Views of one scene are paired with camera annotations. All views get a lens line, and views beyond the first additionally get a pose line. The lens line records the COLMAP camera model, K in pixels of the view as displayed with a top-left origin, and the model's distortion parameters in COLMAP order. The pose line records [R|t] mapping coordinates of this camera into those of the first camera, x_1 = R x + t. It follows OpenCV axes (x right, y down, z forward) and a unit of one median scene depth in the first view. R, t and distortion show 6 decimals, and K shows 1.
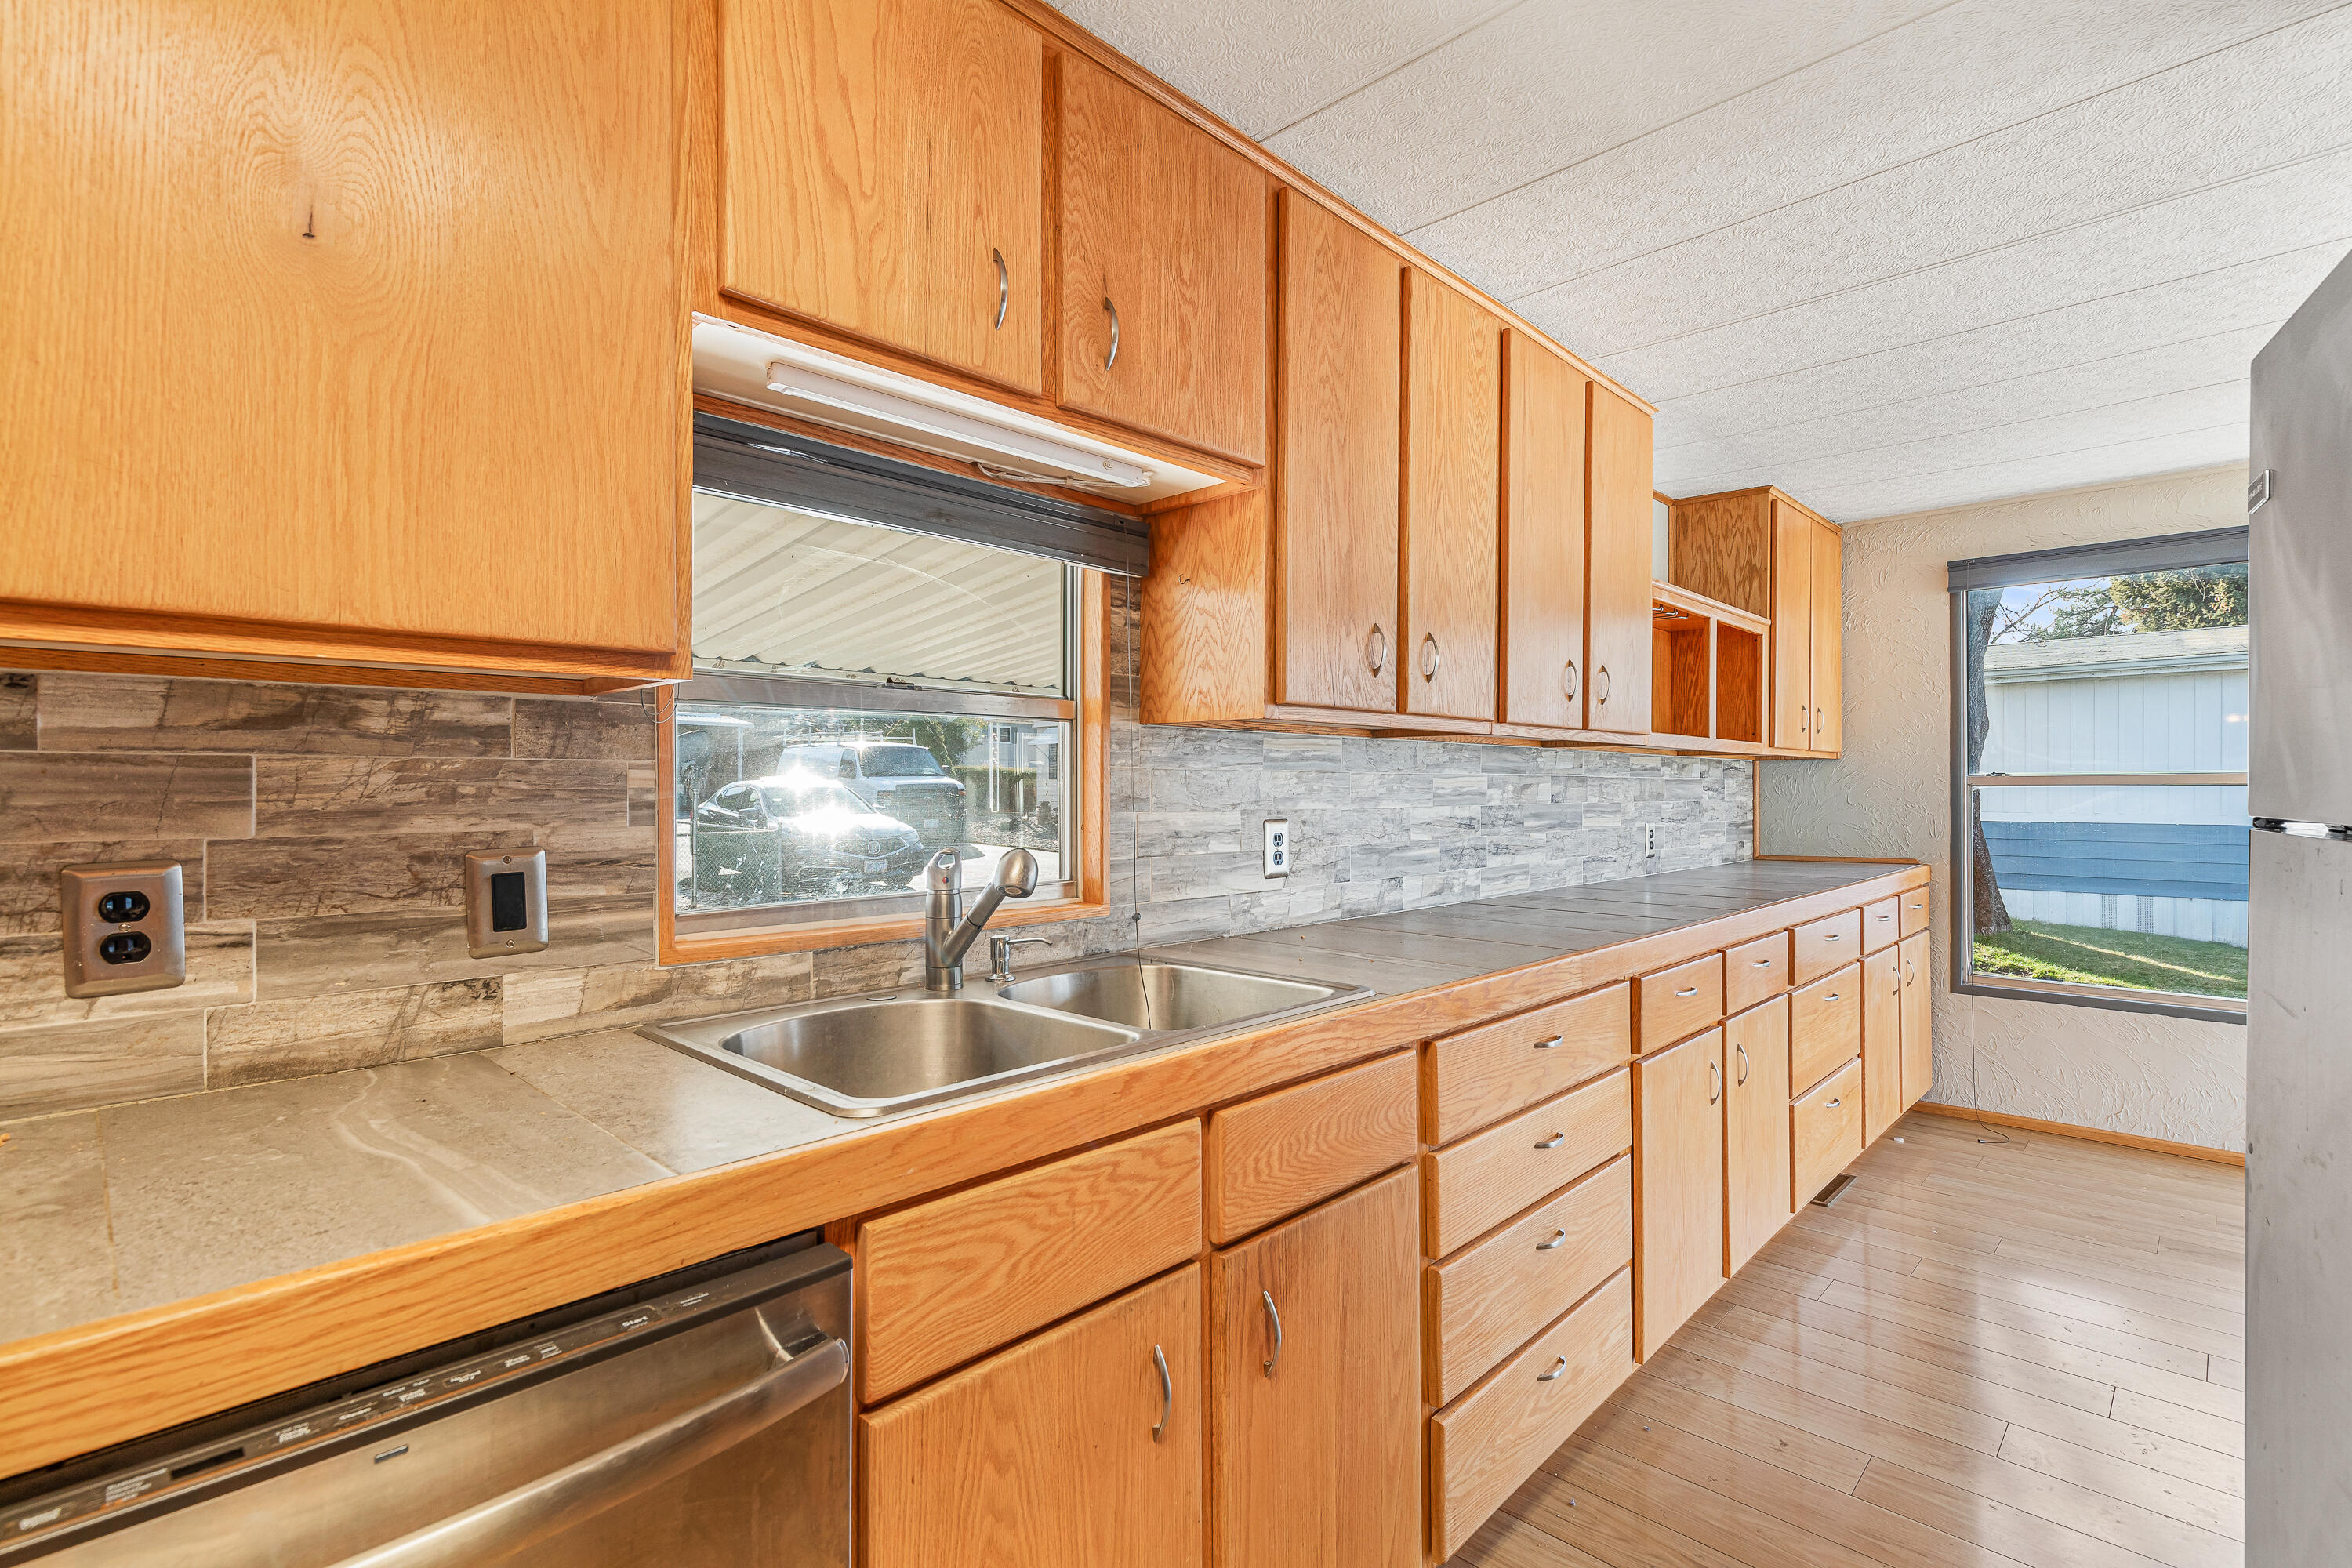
lens RADIAL K [[1082.8, 0, 1187.2], [0, 1082.8, 791.8], [0, 0, 1]] dist [0.008191, -0.000148]
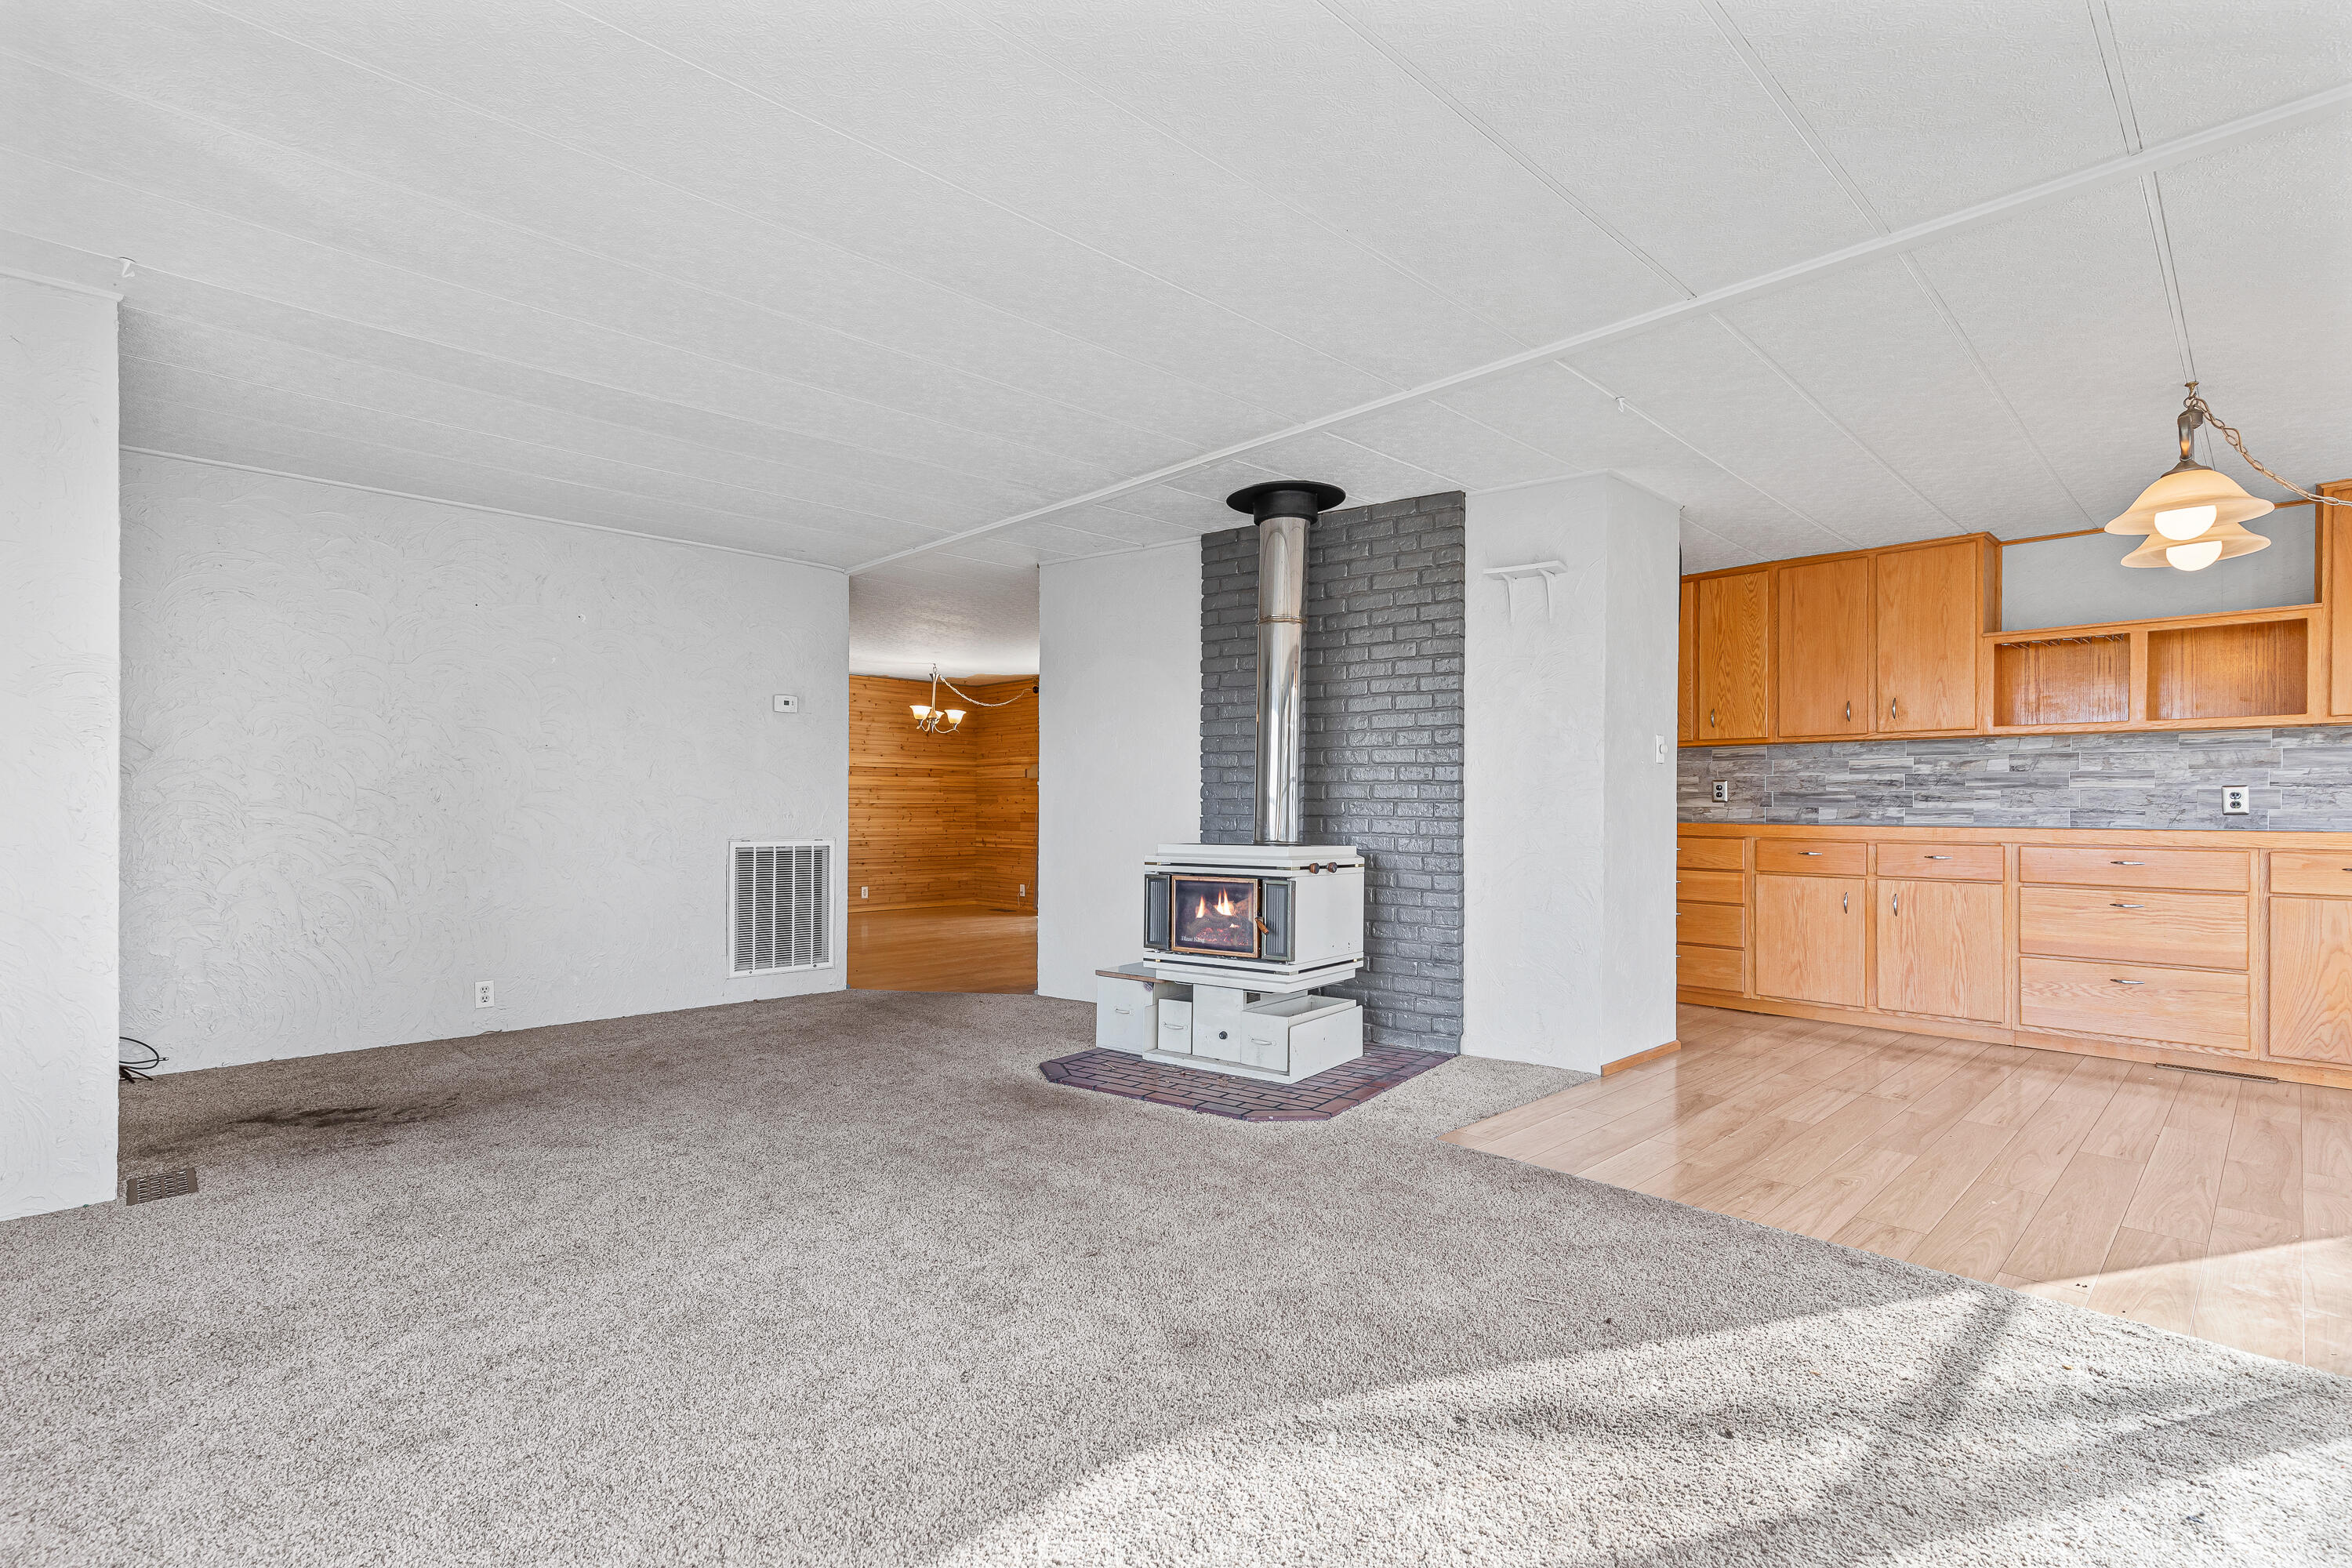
lens RADIAL K [[1074.3, 0, 1178.4], [0, 1074.3, 804.8], [0, 0, 1]] dist [0.001508, 0.000037]
pose [[-0.036244, 0.003350, -0.999337, 2.185994], [-0.003266, 0.999989, 0.003471, 0.064152], [0.999338, 0.003390, -0.036233, -0.179826]]
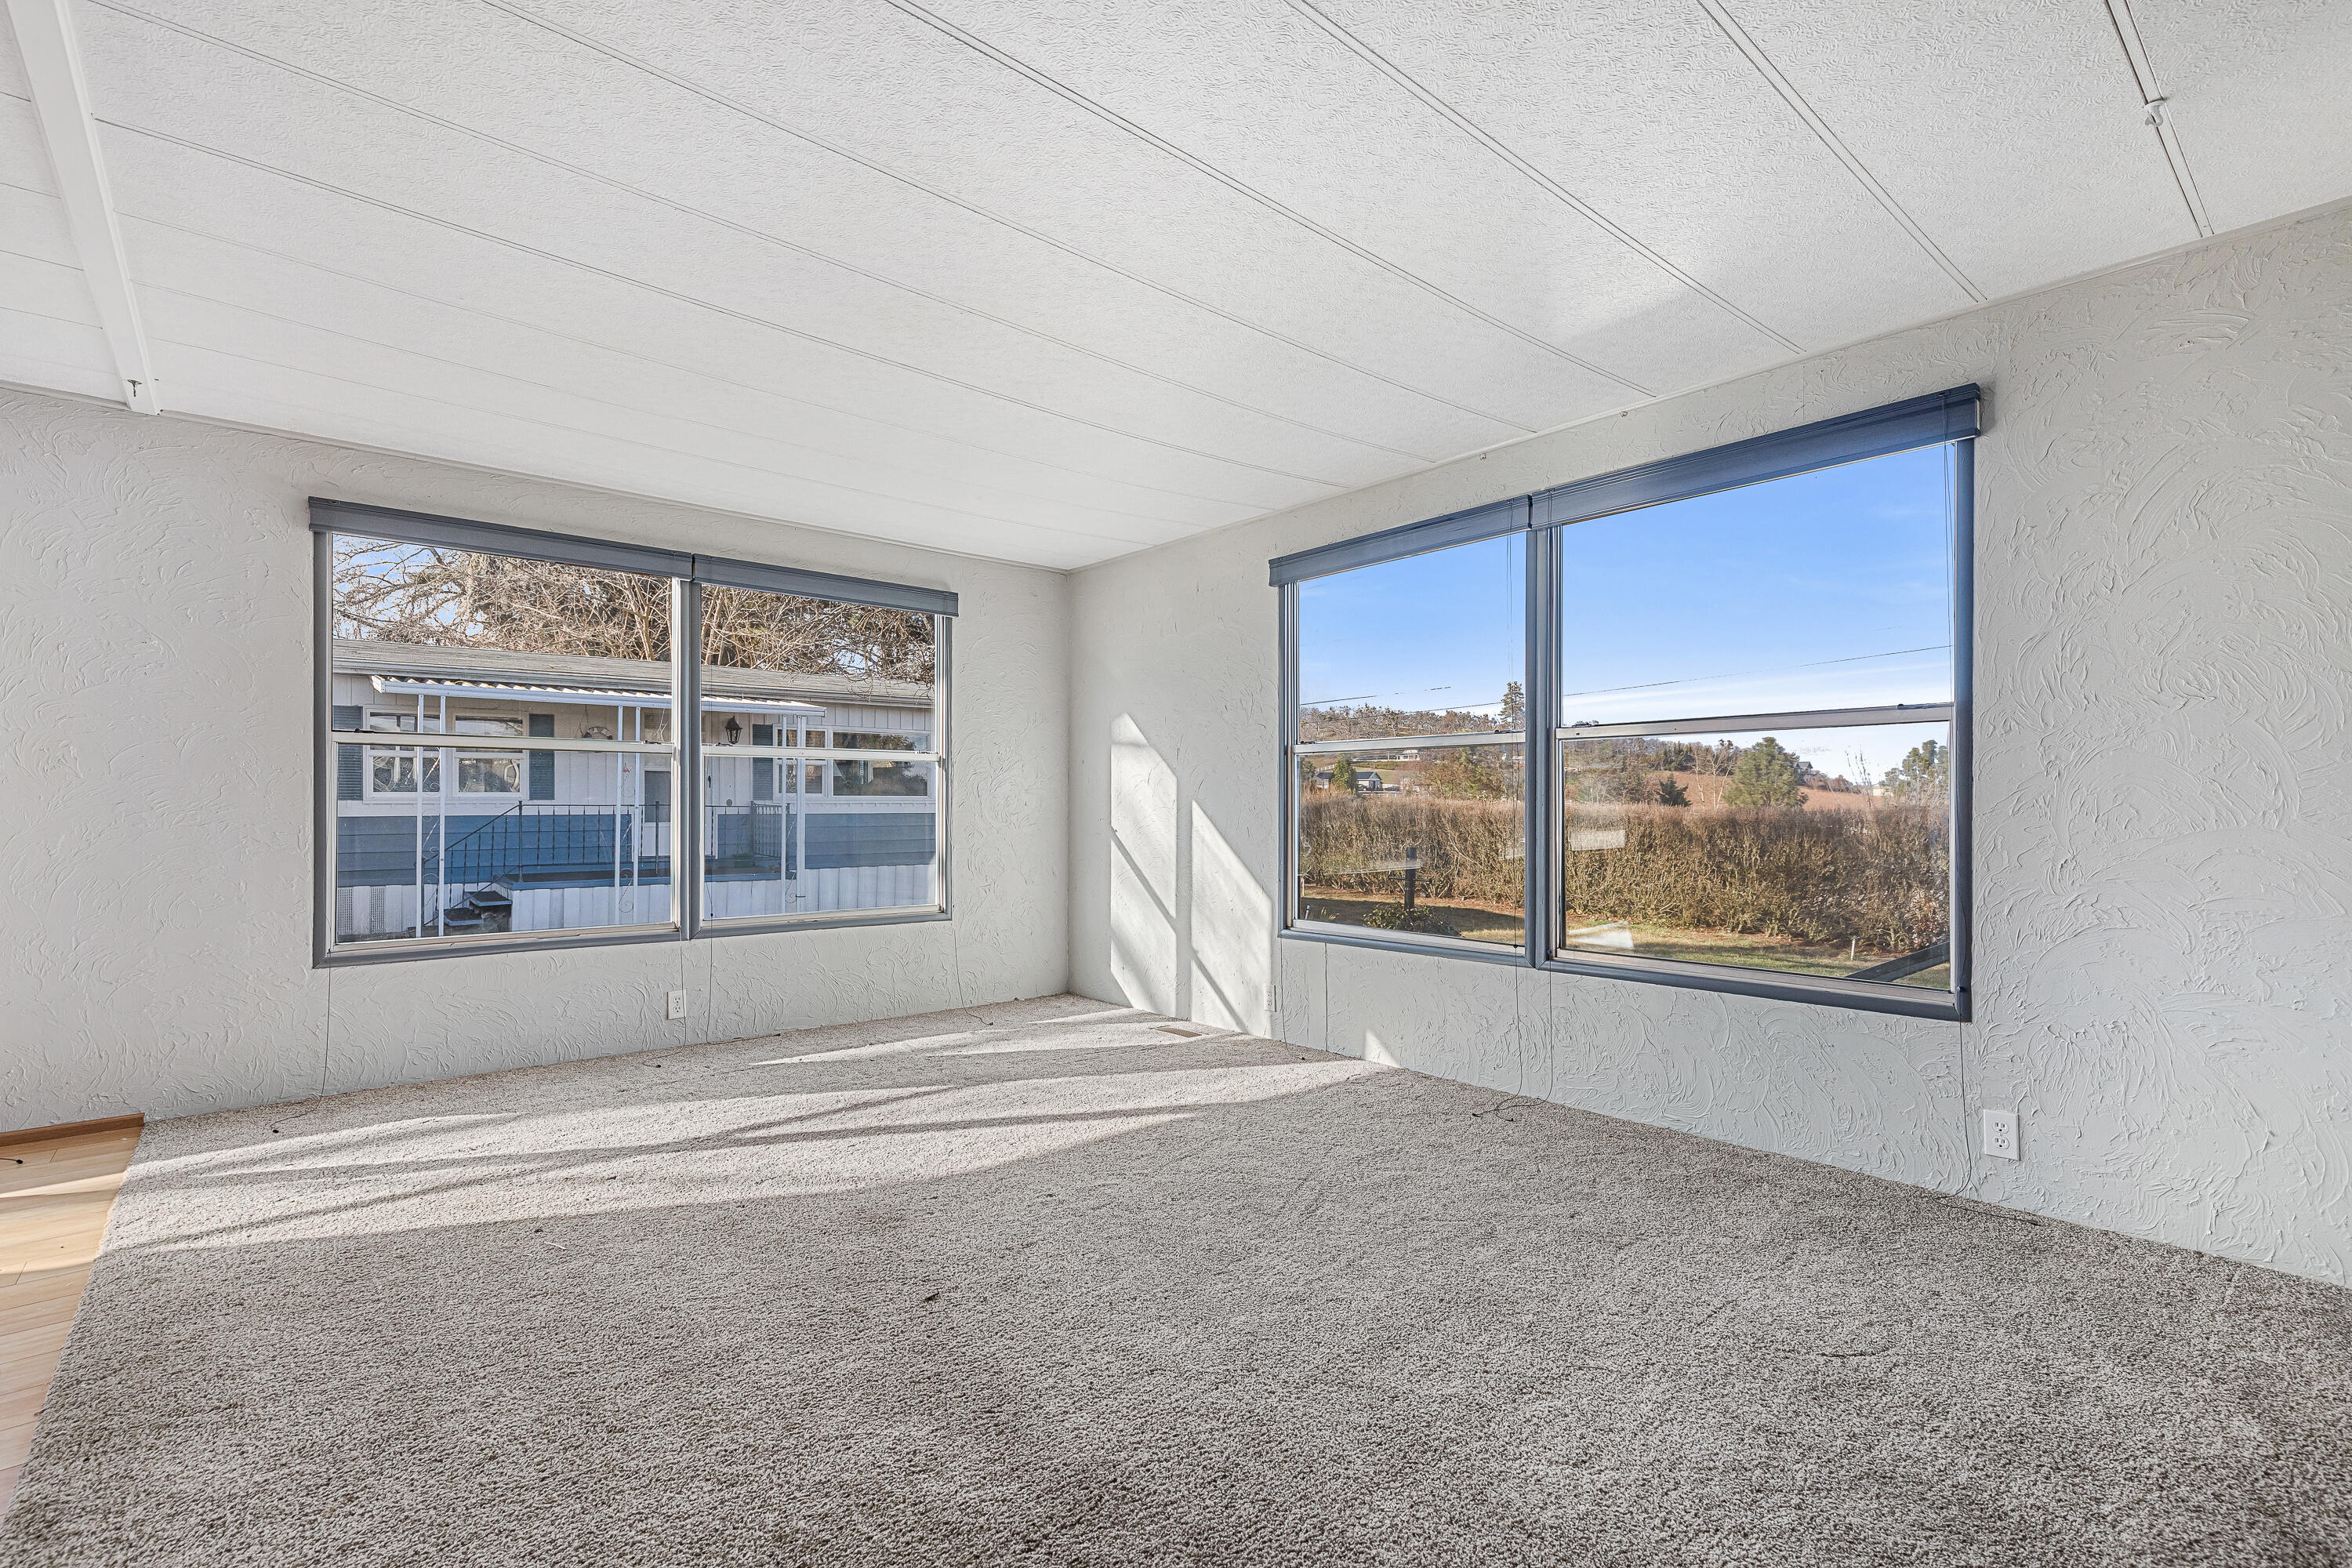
lens RADIAL K [[1069.6, 0, 1177.3], [0, 1069.6, 794.1], [0, 0, 1]] dist [0.004561, 0.000426]
pose [[0.092921, 0.007821, 0.995643, 0.638528], [0.000157, 0.999969, -0.007870, 0.062817], [-0.995673, 0.000888, 0.092917, -0.516237]]
